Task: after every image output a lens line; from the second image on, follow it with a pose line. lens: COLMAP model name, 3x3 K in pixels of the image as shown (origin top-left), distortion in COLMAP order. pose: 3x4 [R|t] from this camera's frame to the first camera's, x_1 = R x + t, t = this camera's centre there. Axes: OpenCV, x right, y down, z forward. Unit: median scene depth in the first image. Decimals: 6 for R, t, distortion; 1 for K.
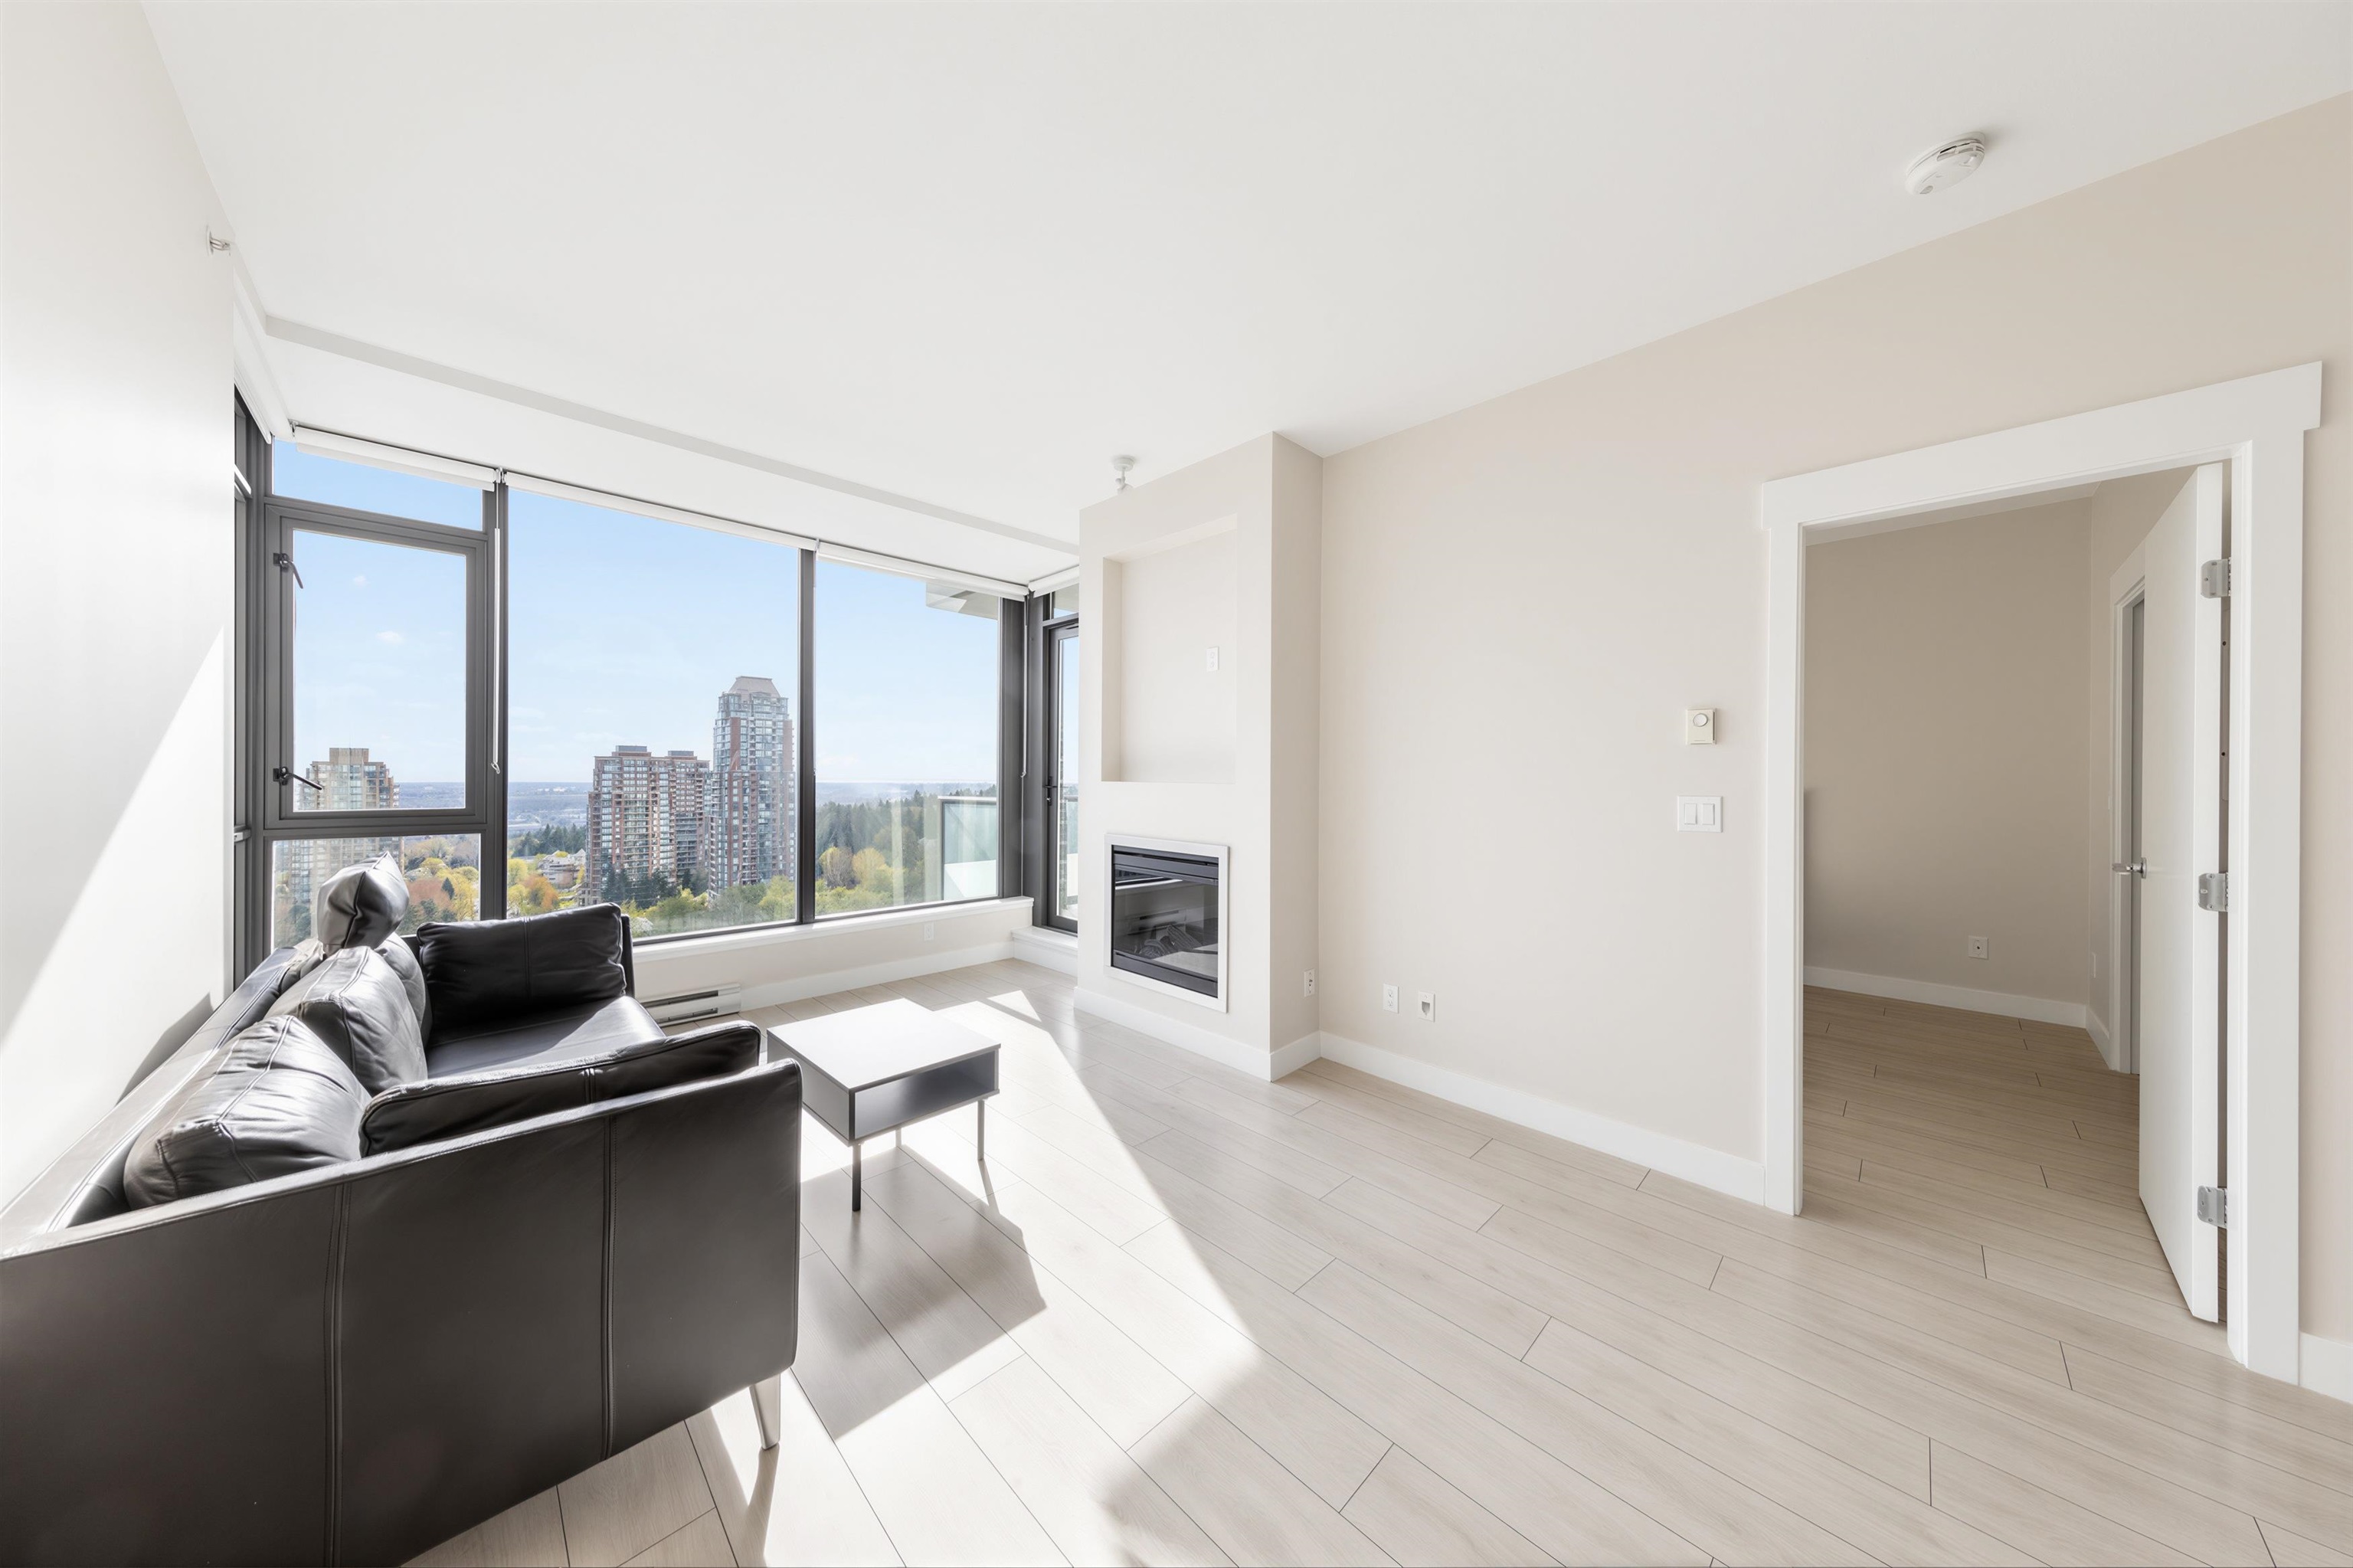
lens RADIAL K [[738.0, 0, 1182.7], [0, 738.0, 778.5], [0, 0, 1]] dist [0.006760, -0.000484]
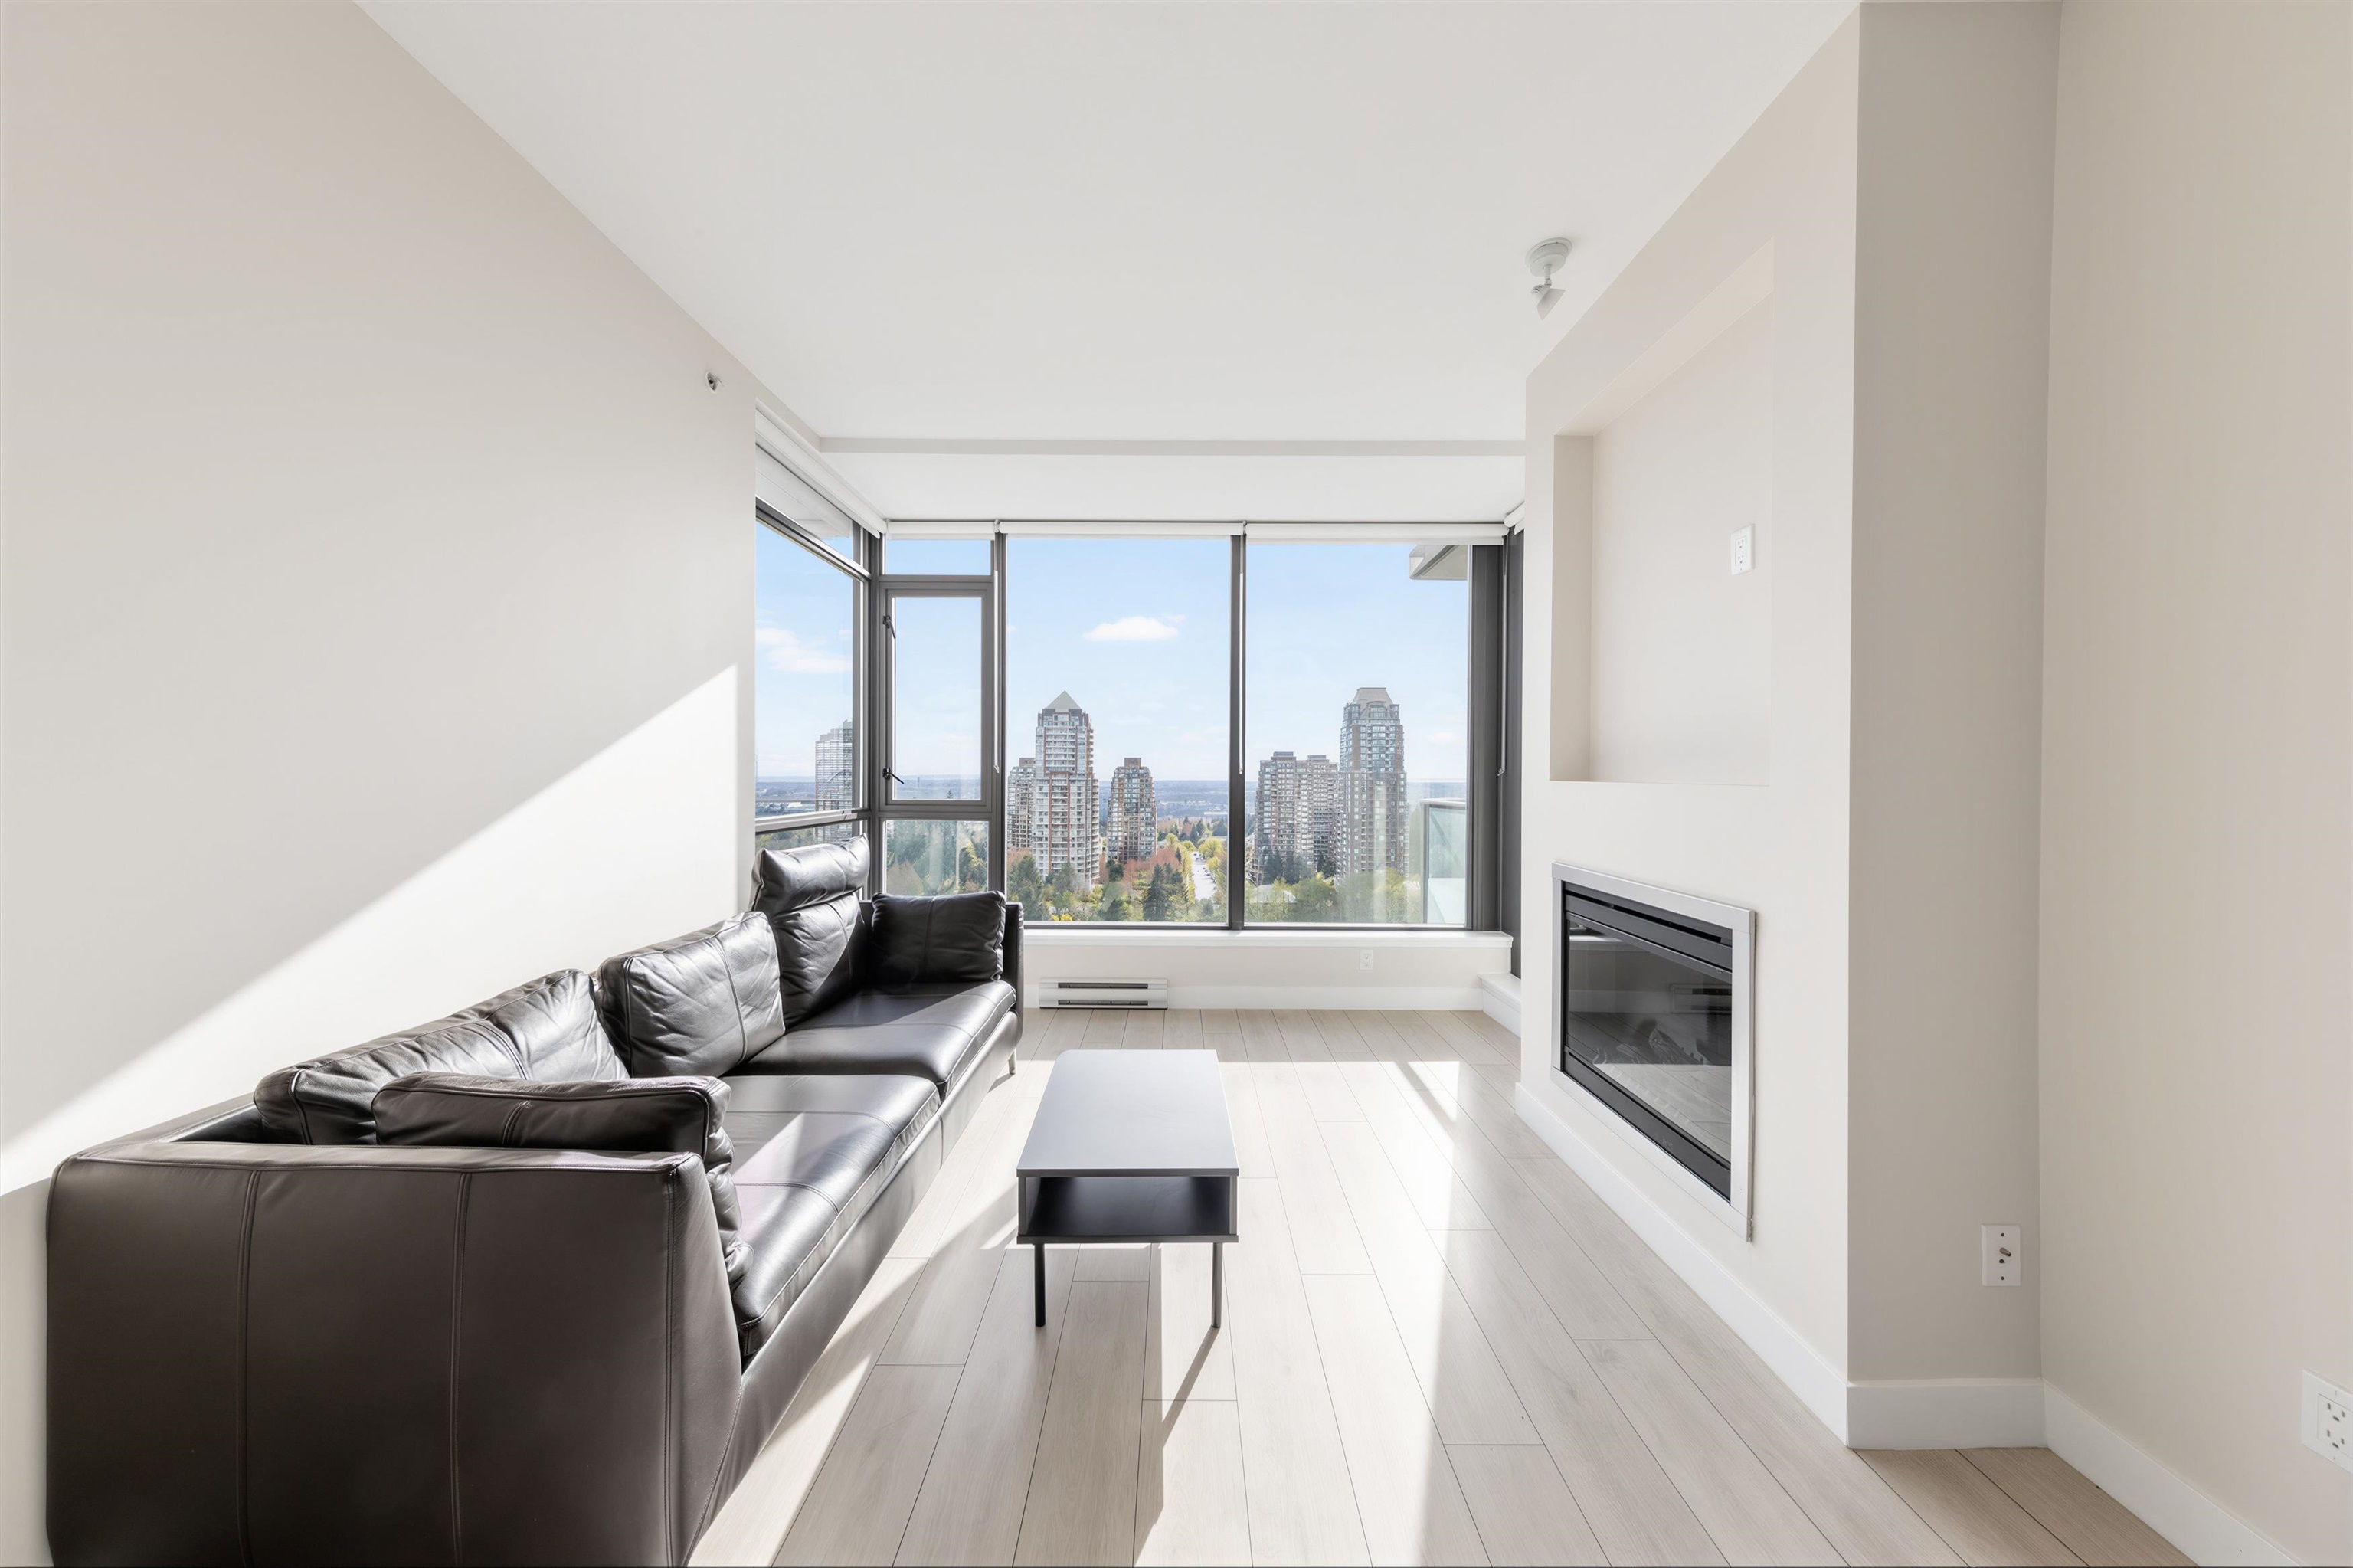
lens RADIAL K [[738.0, 0, 1176.8], [0, 738.0, 779.5], [0, 0, 1]] dist [0.006760, -0.000484]
pose [[0.701691, 0.002819, -0.712476, 0.124133], [-0.002195, 0.999996, 0.001795, 0.002127], [0.712478, 0.000304, 0.701694, 0.310464]]
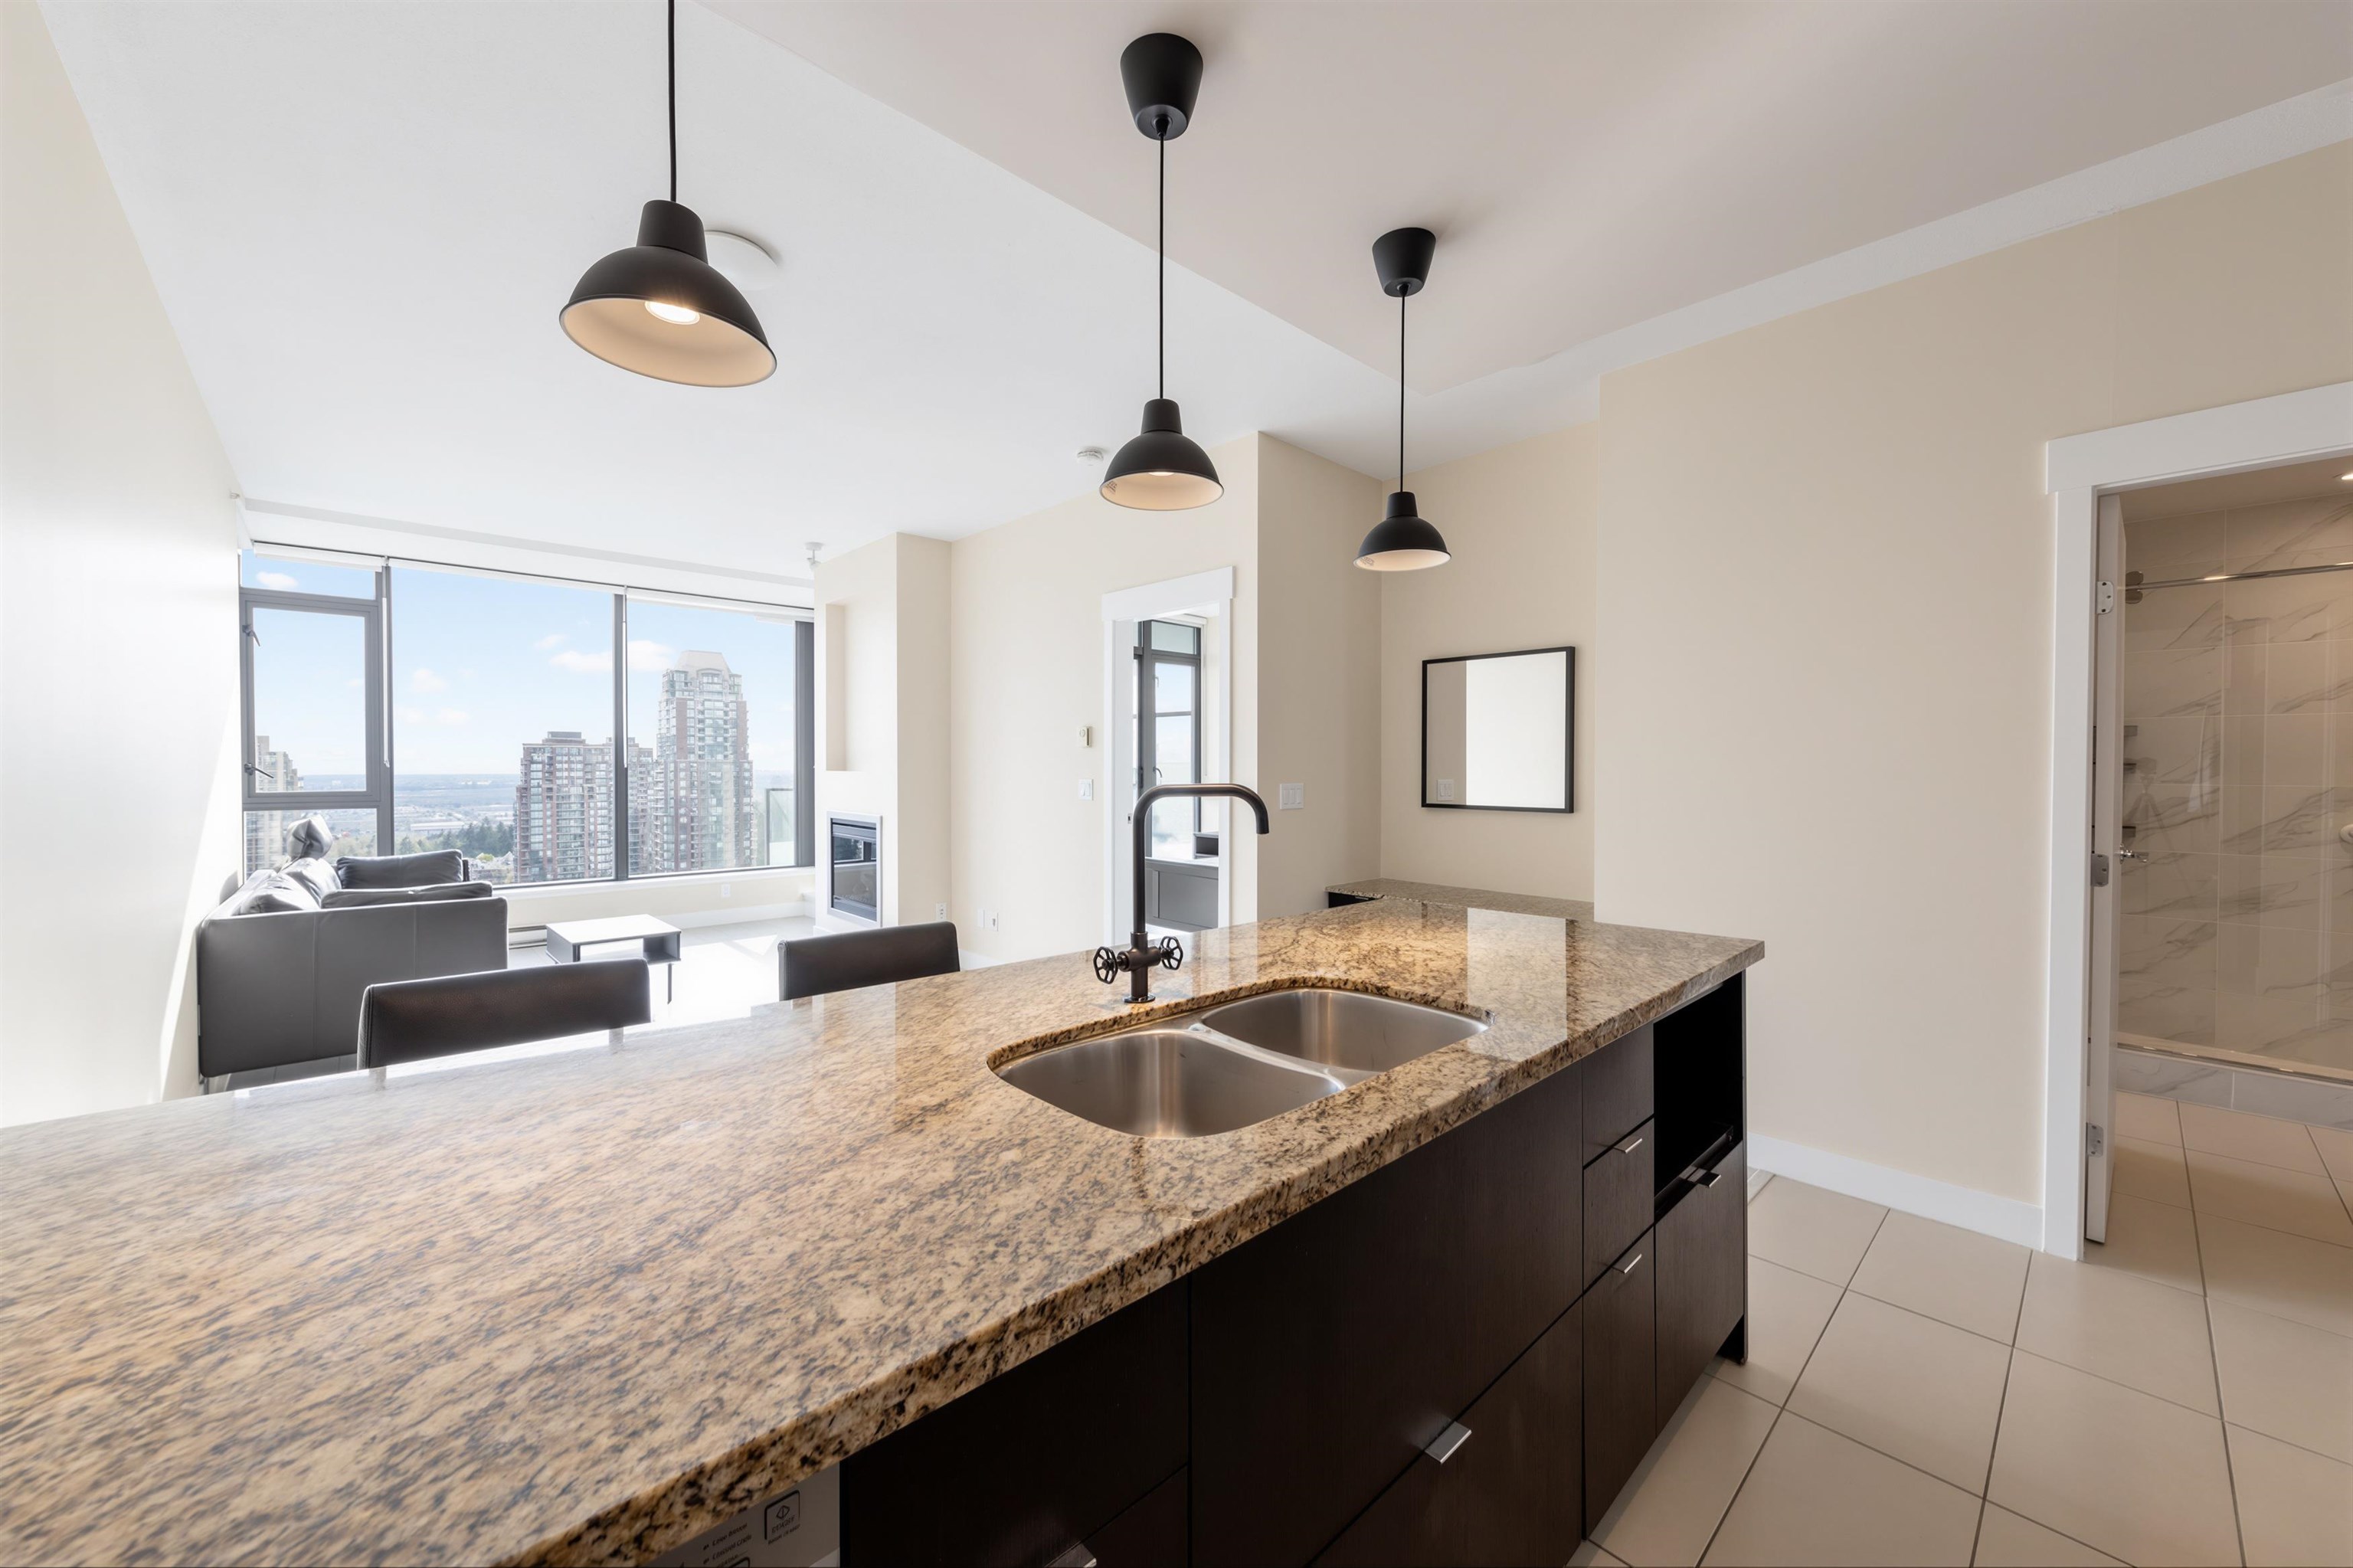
lens RADIAL K [[906.4, 0, 1180.7], [0, 906.4, 777.5], [0, 0, 1]] dist [0.022972, 0.000323]
pose [[0.998638, -0.002414, -0.052122, 0.624410], [0.002983, 0.999937, 0.010845, -0.000497], [0.052092, -0.010985, 0.998582, -0.624471]]
